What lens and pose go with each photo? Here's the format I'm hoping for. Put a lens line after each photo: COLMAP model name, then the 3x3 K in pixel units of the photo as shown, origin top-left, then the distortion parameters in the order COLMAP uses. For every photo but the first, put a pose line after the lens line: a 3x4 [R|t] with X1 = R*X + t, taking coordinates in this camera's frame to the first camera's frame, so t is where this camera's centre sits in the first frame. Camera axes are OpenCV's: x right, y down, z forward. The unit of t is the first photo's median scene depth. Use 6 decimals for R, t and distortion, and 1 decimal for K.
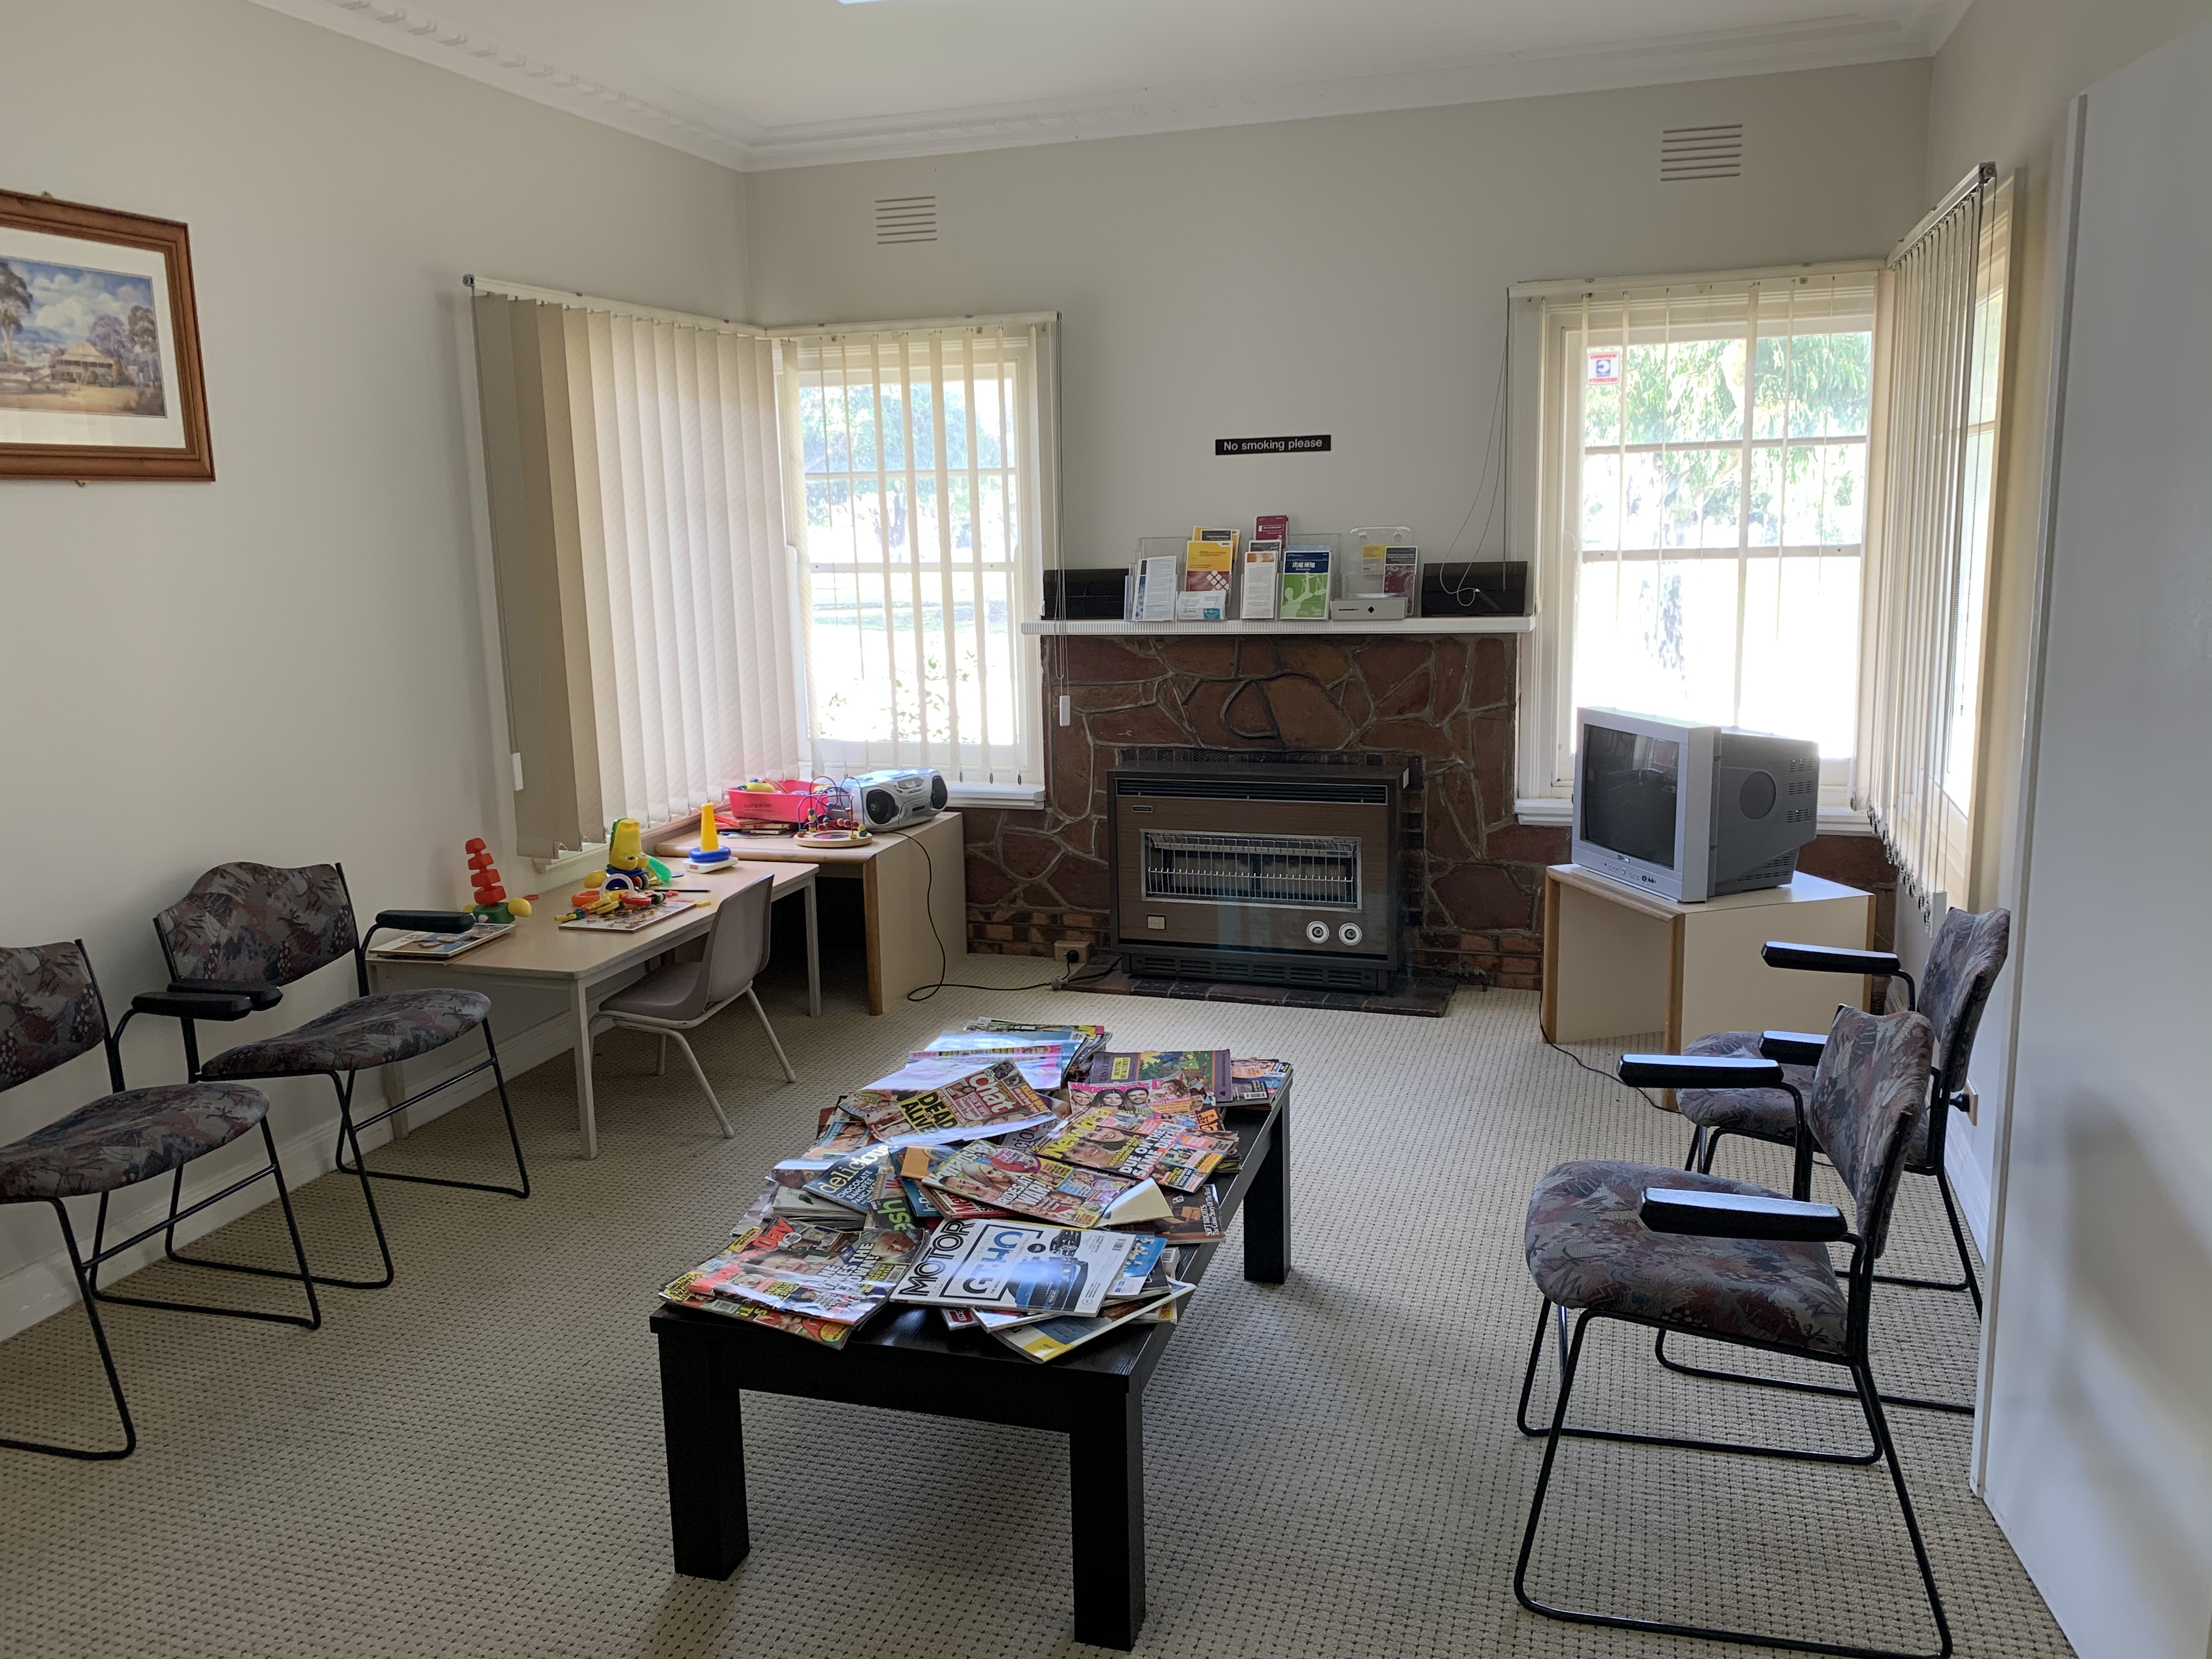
lens RADIAL K [[1666.4, 0, 1076.9], [0, 1666.4, 802.4], [0, 0, 1]] dist [0.049848, -0.062048]
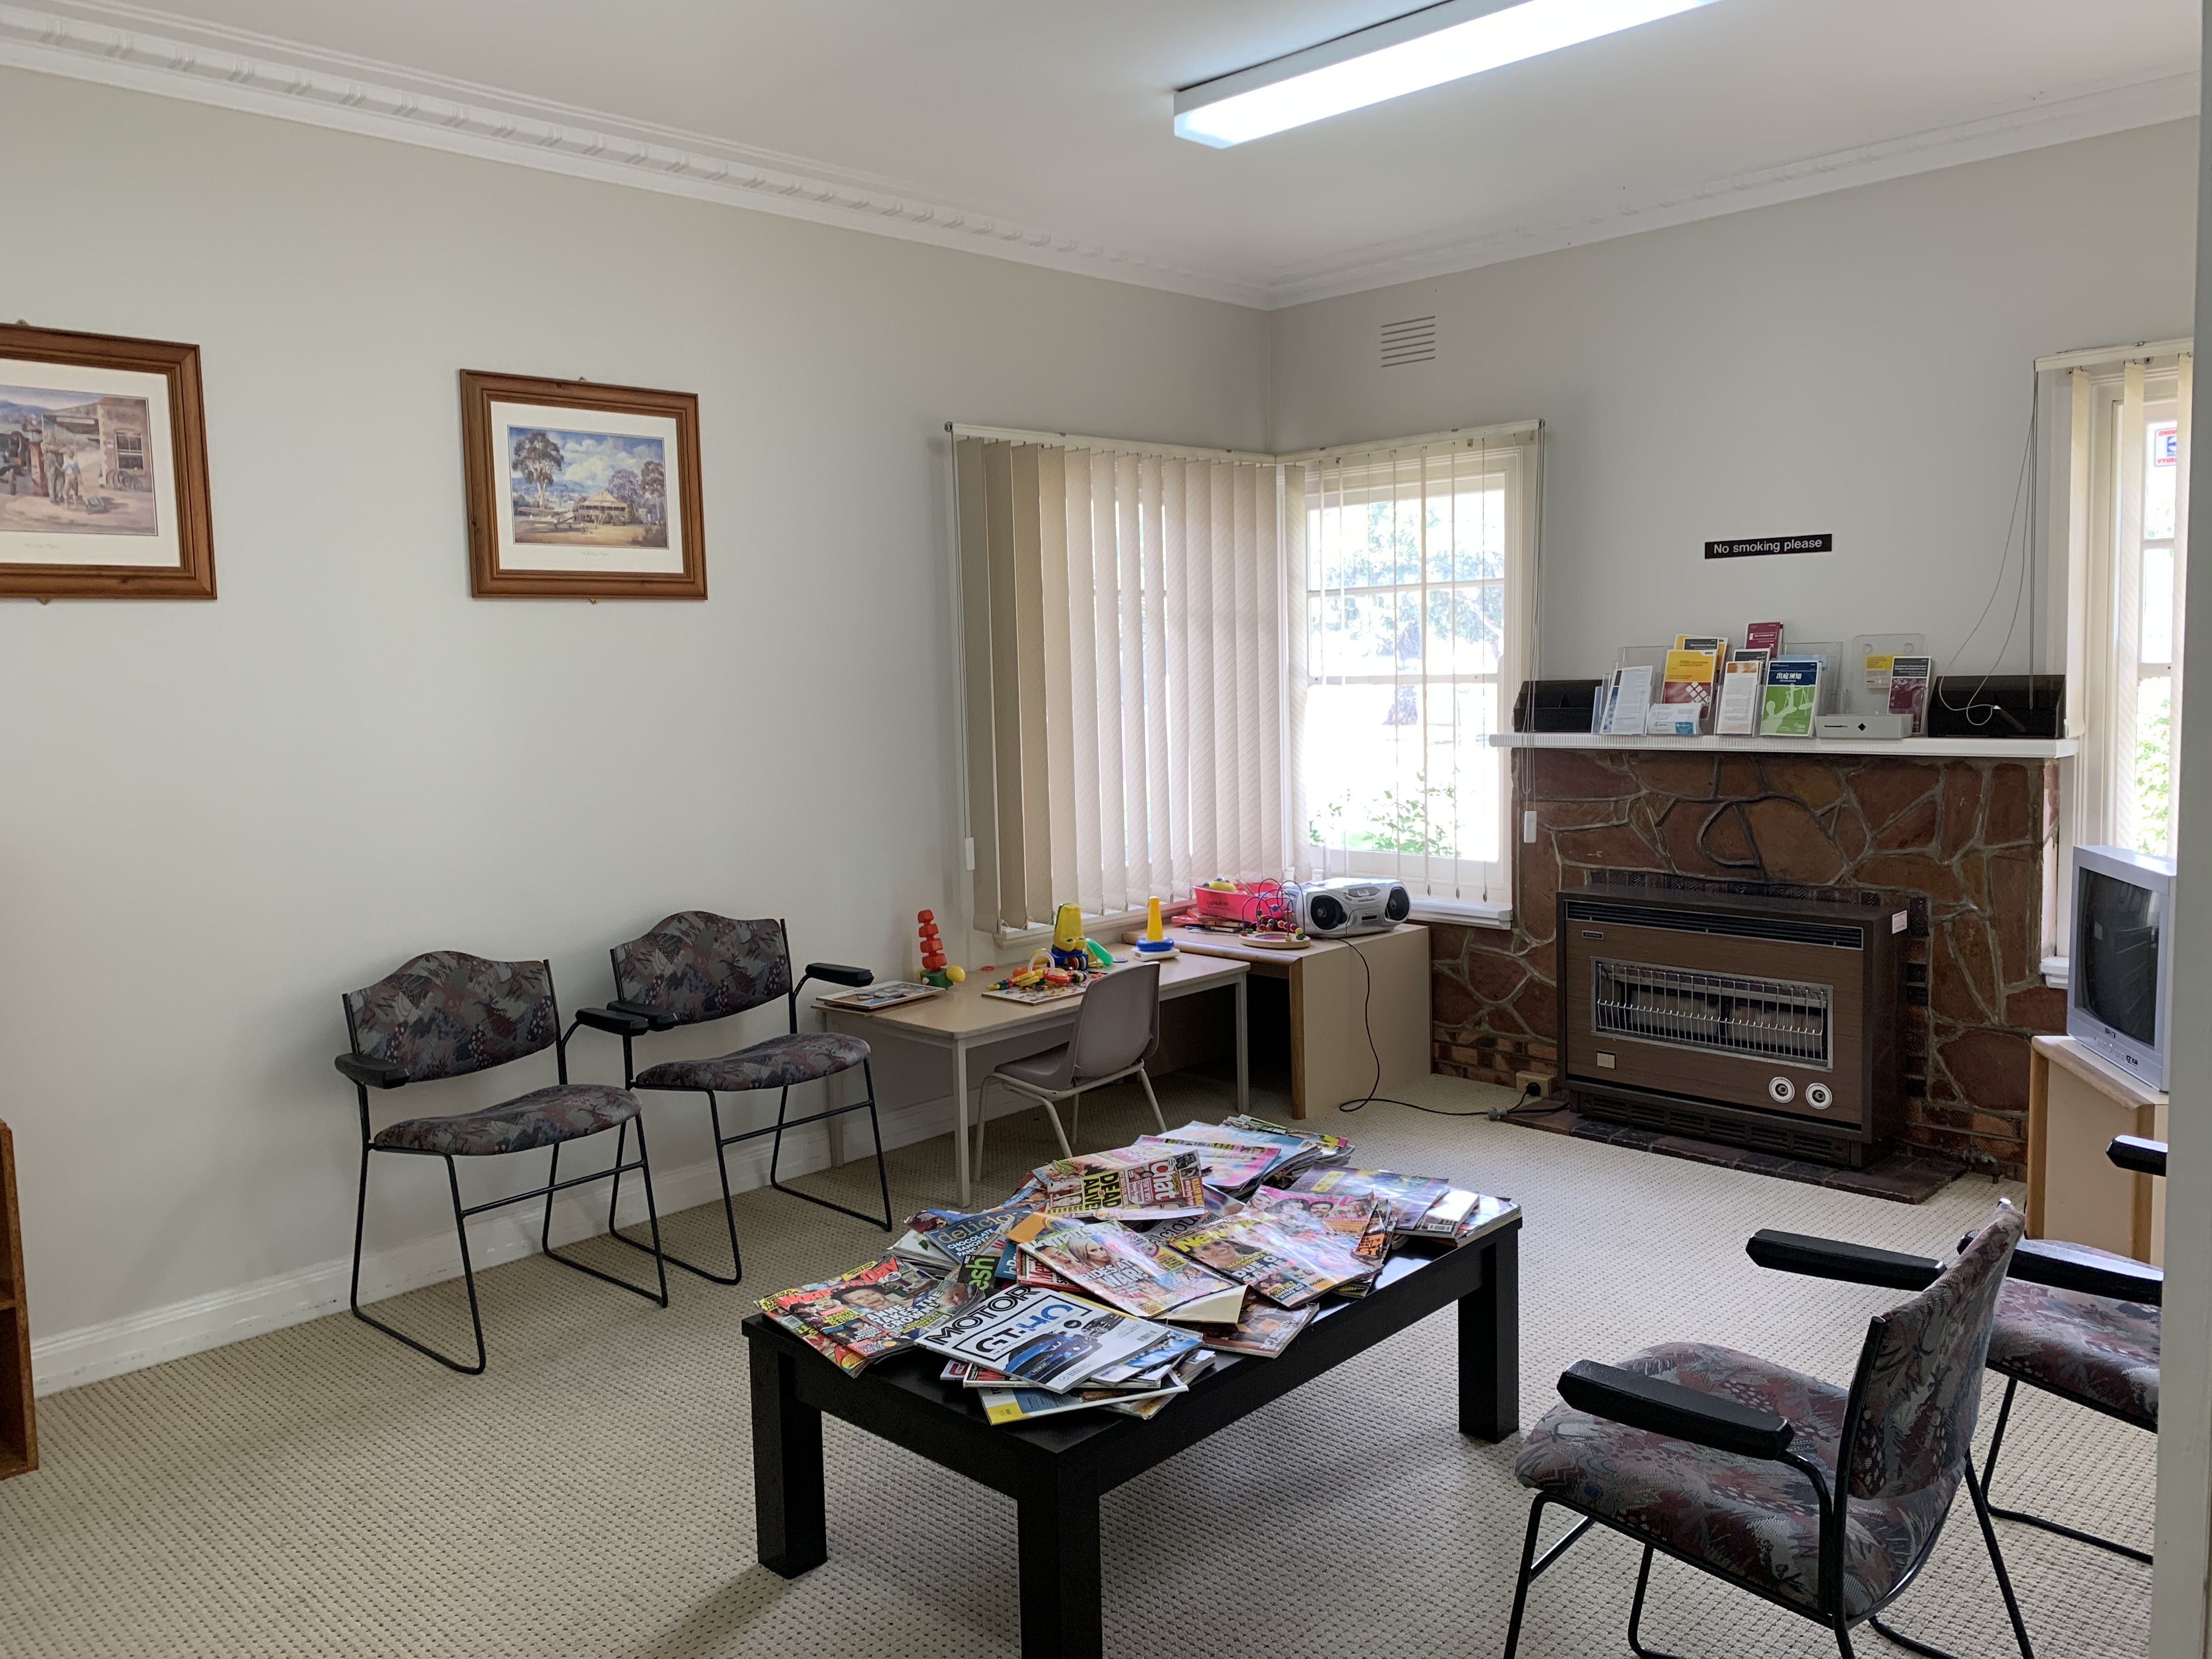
lens RADIAL K [[1666.4, 0, 1081.7], [0, 1666.4, 788.0], [0, 0, 1]] dist [0.049848, -0.062048]
pose [[0.894897, 0.036729, -0.444759, 0.205628], [-0.073090, 0.995213, -0.064878, 0.004018], [0.440247, 0.090567, 0.893298, 0.031447]]
